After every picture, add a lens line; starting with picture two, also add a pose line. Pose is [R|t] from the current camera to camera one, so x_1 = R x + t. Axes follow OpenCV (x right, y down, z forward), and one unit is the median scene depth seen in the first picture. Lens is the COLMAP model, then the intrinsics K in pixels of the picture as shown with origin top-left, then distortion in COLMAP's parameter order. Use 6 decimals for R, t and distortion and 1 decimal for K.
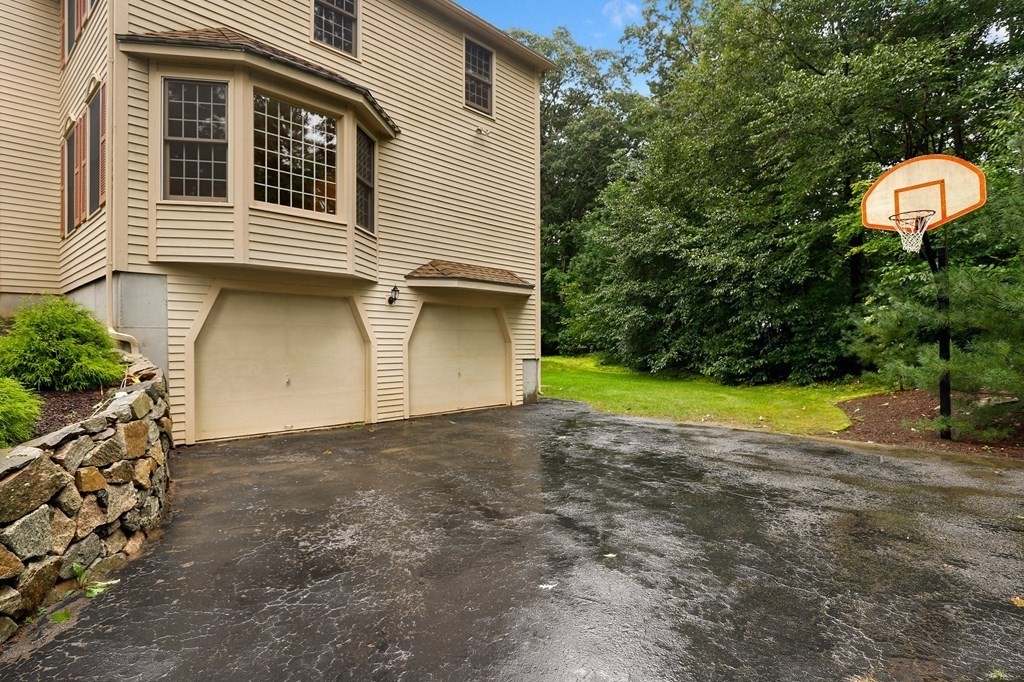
lens RADIAL K [[532.9, 0, 512.0], [0, 532.9, 341.0], [0, 0, 1]] dist [0.000754, 0.000235]
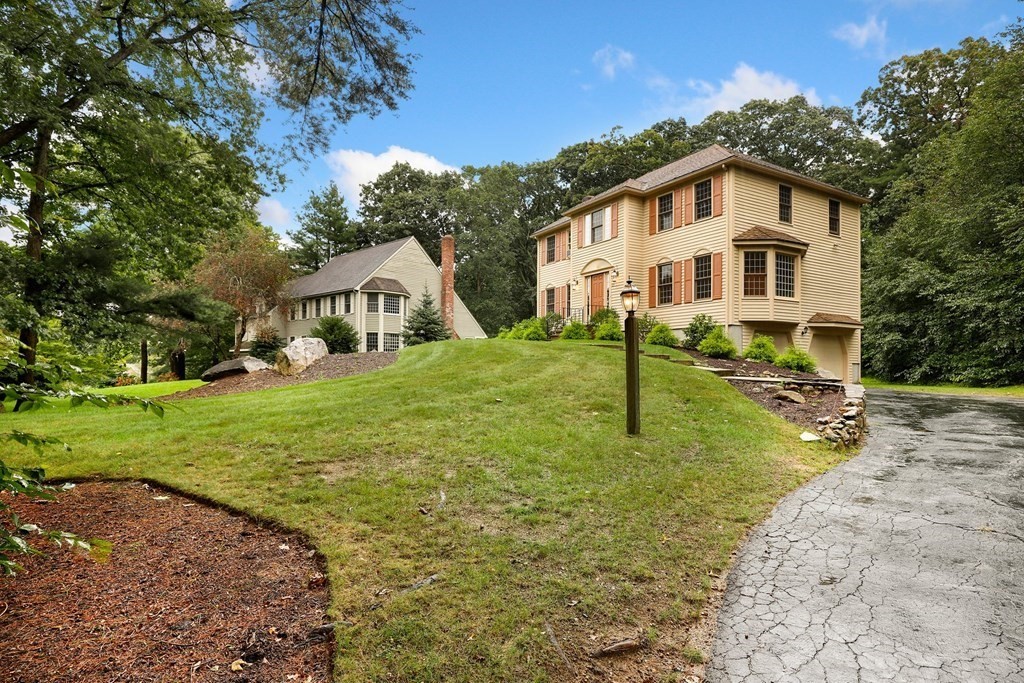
lens RADIAL K [[562.3, 0, 513.4], [0, 562.3, 363.5], [0, 0, 1]] dist [-0.002284, -0.000445]
pose [[0.964895, 0.009985, -0.262445, -0.599579], [-0.010522, 0.999944, -0.000642, 0.047735], [0.262424, 0.003381, 0.964947, -1.184721]]
